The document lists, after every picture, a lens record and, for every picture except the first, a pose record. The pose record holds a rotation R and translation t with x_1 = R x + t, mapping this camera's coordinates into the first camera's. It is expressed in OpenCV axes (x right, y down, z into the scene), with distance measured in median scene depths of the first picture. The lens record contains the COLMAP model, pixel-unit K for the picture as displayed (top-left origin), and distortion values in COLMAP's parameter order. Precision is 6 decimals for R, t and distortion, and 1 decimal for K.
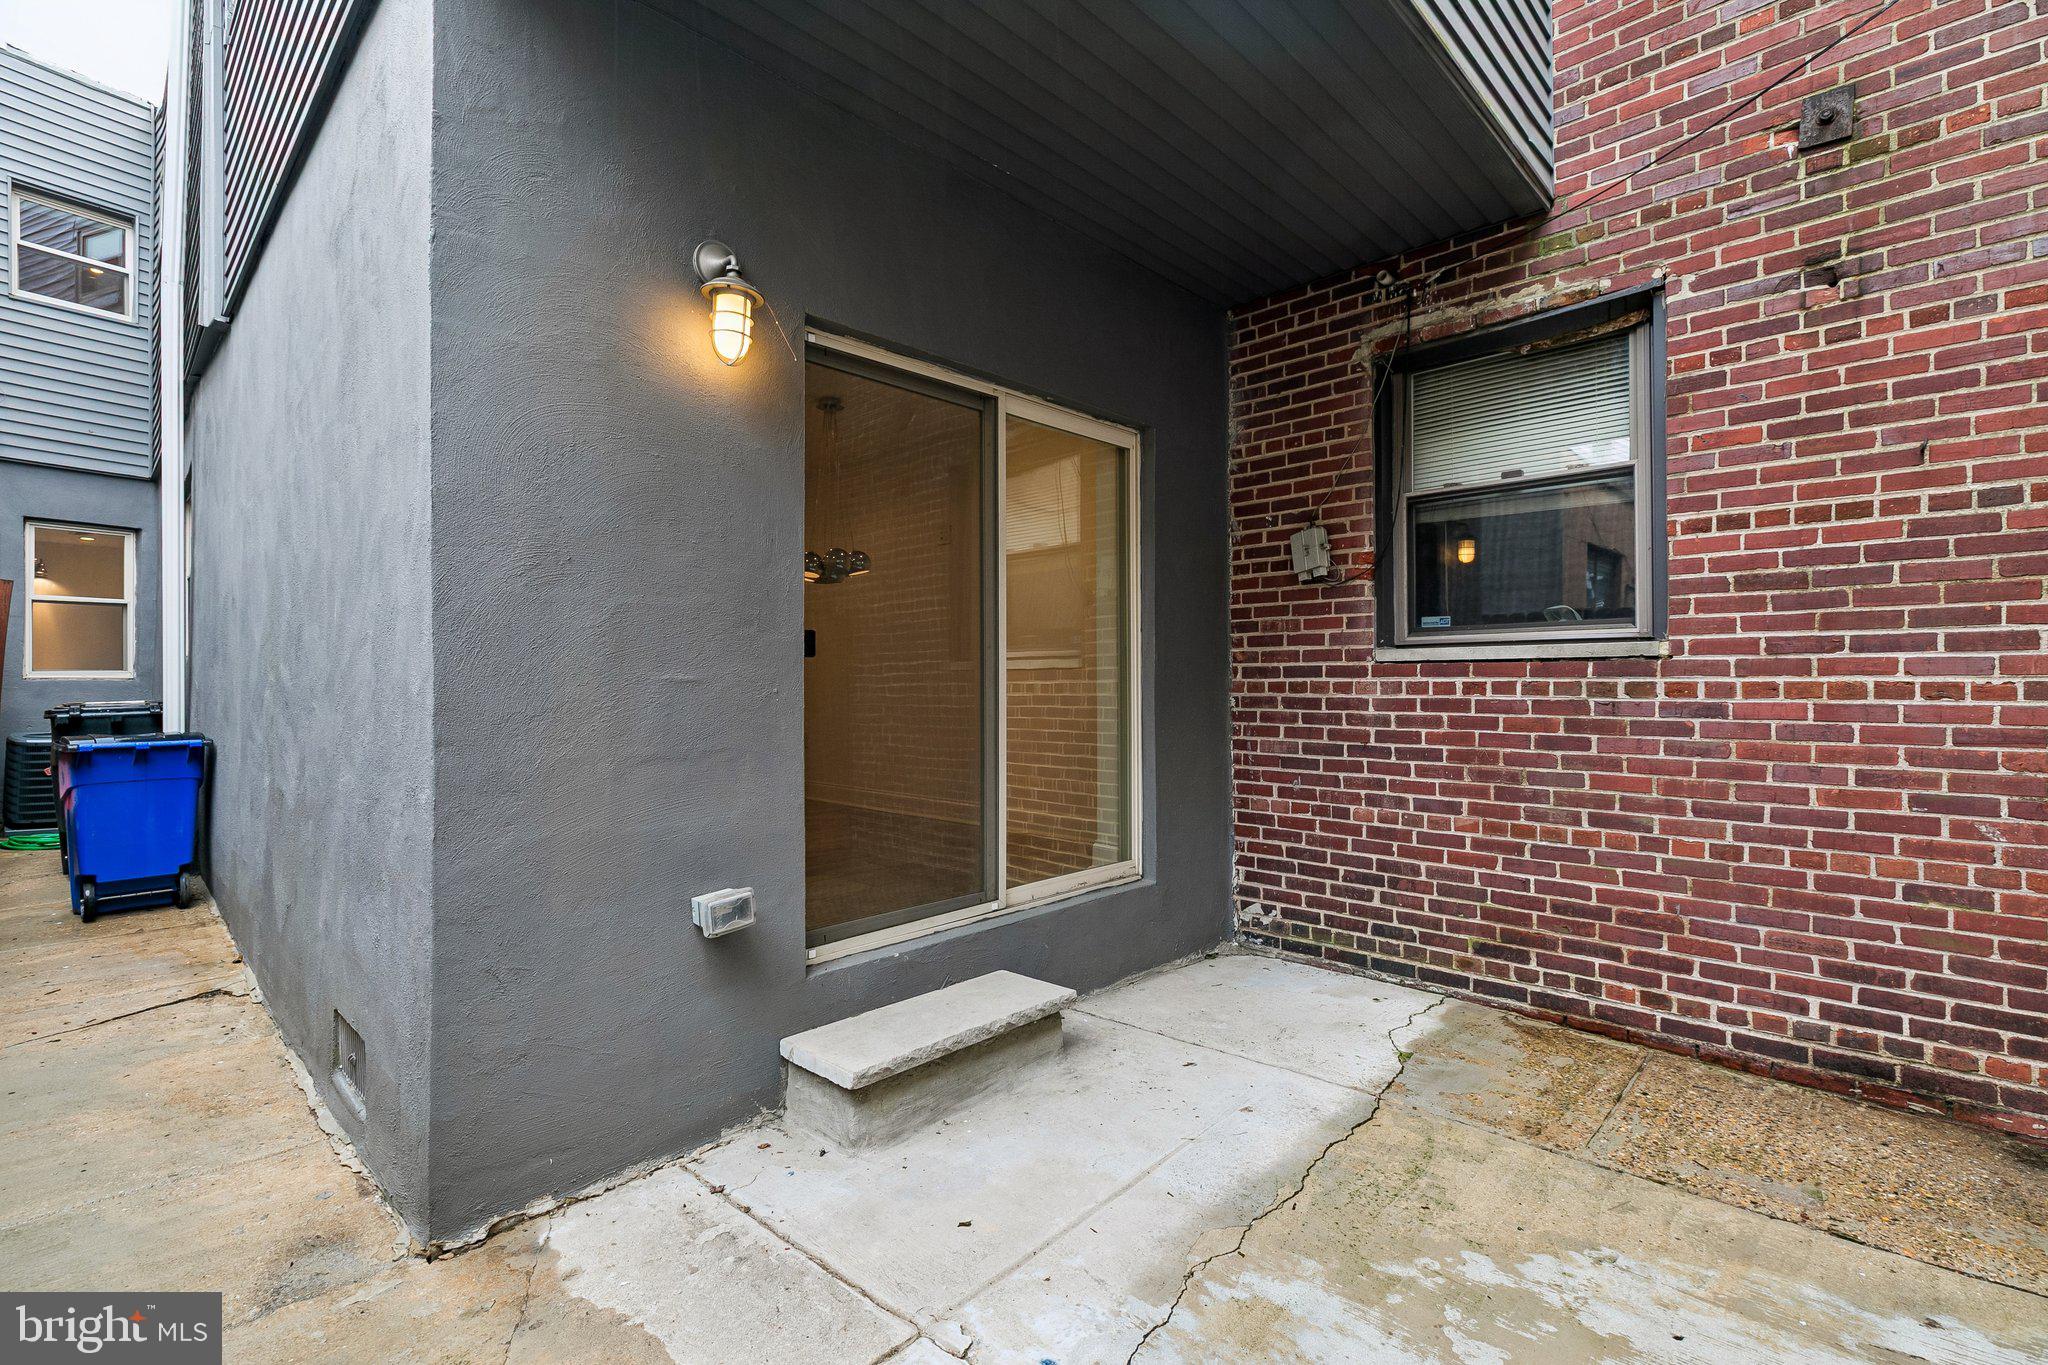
lens RADIAL K [[933.6, 0, 1030.7], [0, 933.6, 678.8], [0, 0, 1]] dist [0.006357, -0.000754]
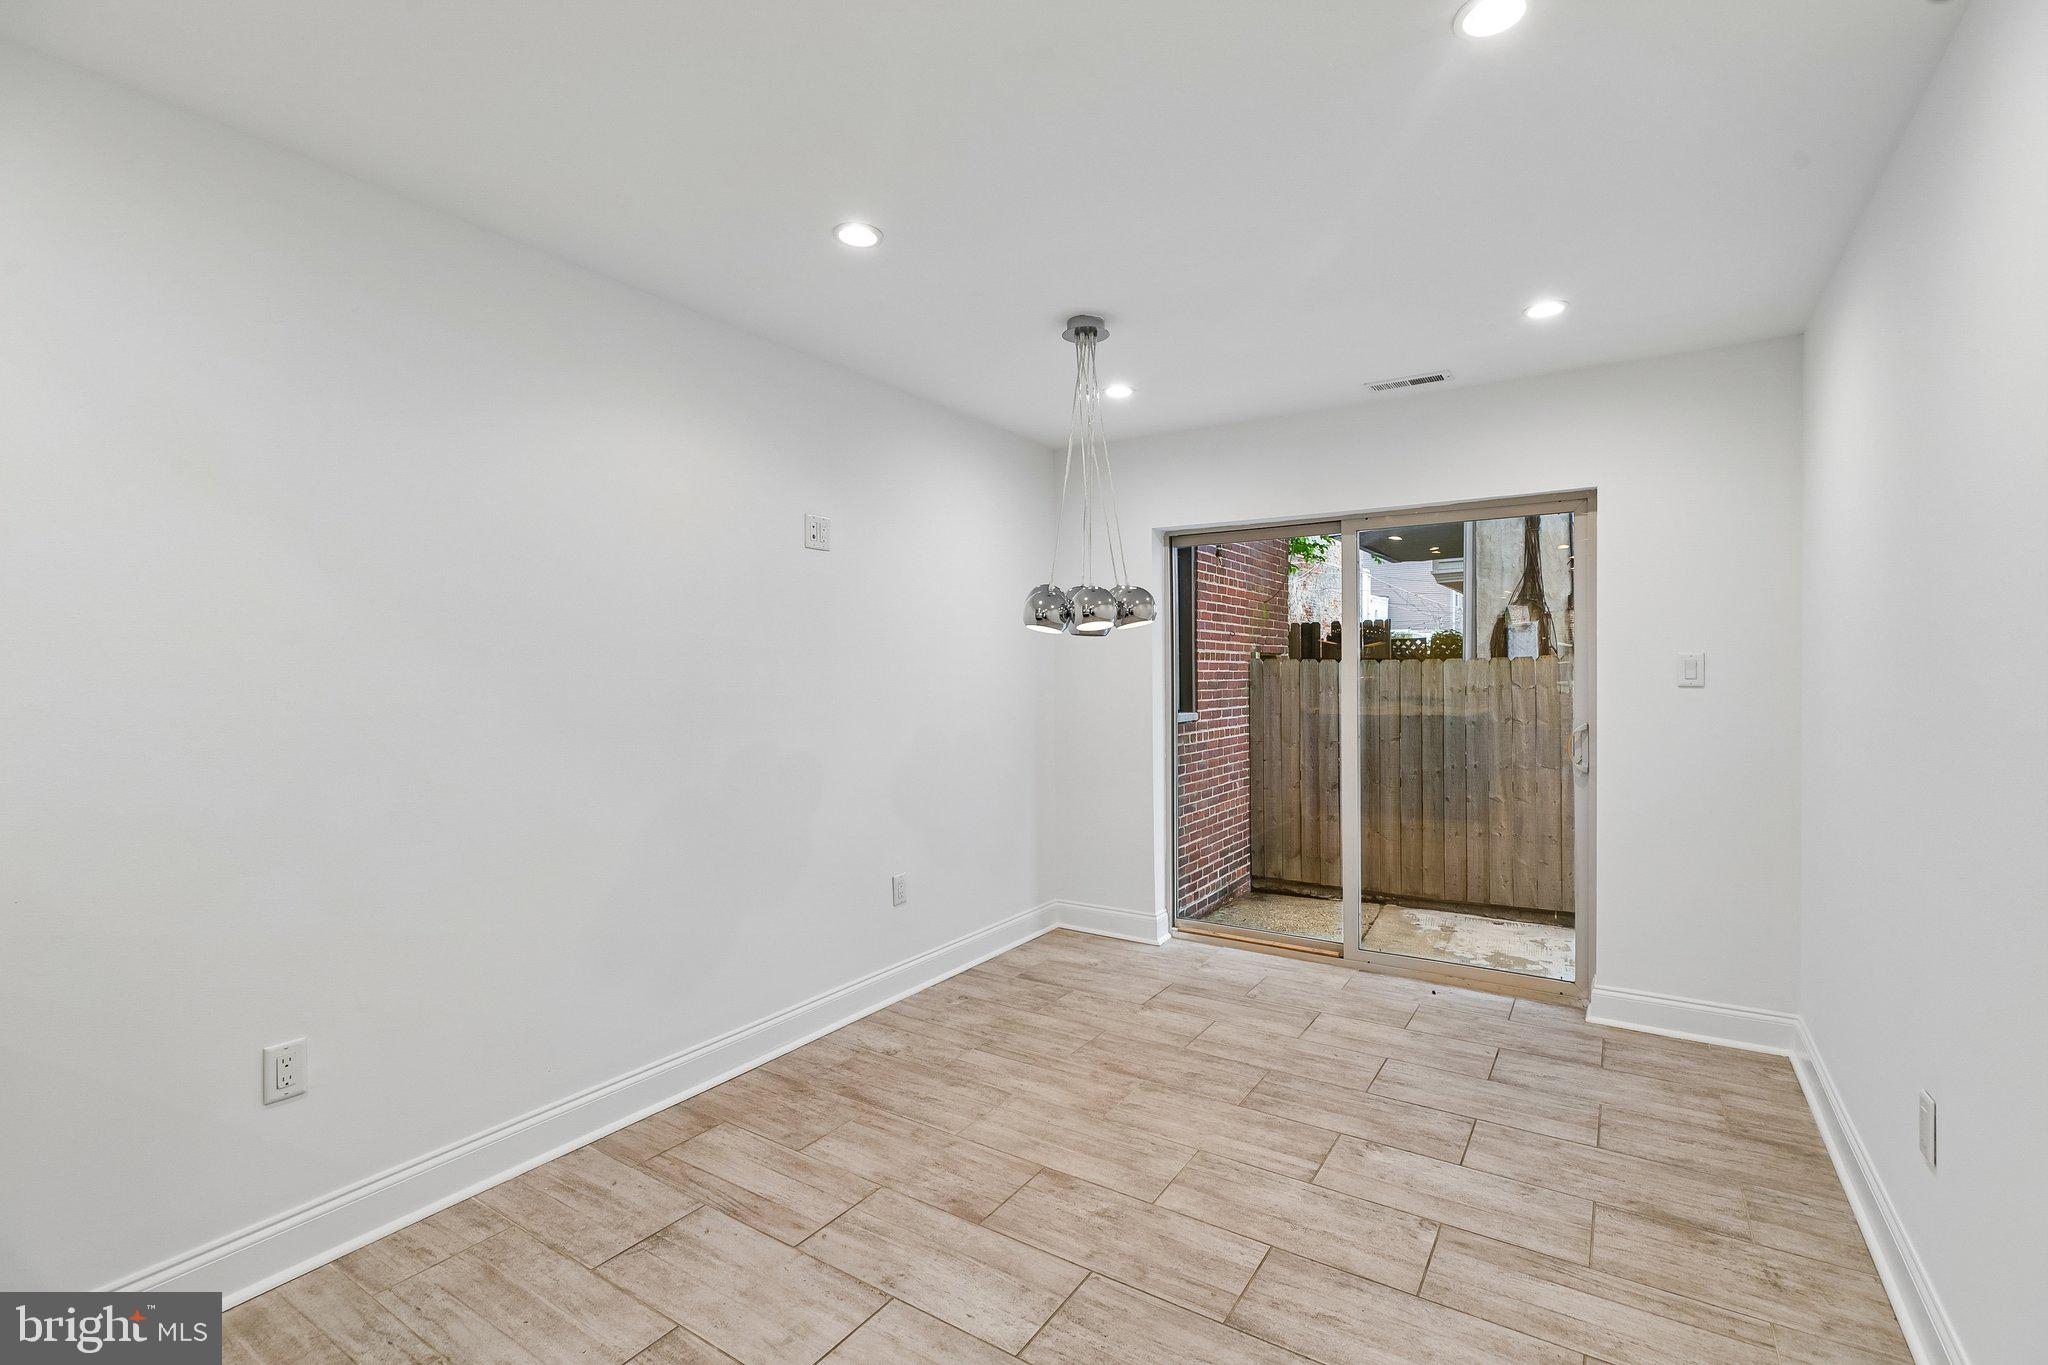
lens RADIAL K [[933.6, 0, 989.7], [0, 933.6, 676.5], [0, 0, 1]] dist [0.006357, -0.000754]
pose [[-0.160279, -0.003161, 0.987067, -1.301847], [-0.001539, 0.999994, 0.002953, -0.131341], [-0.987070, -0.001046, -0.160283, 1.889521]]
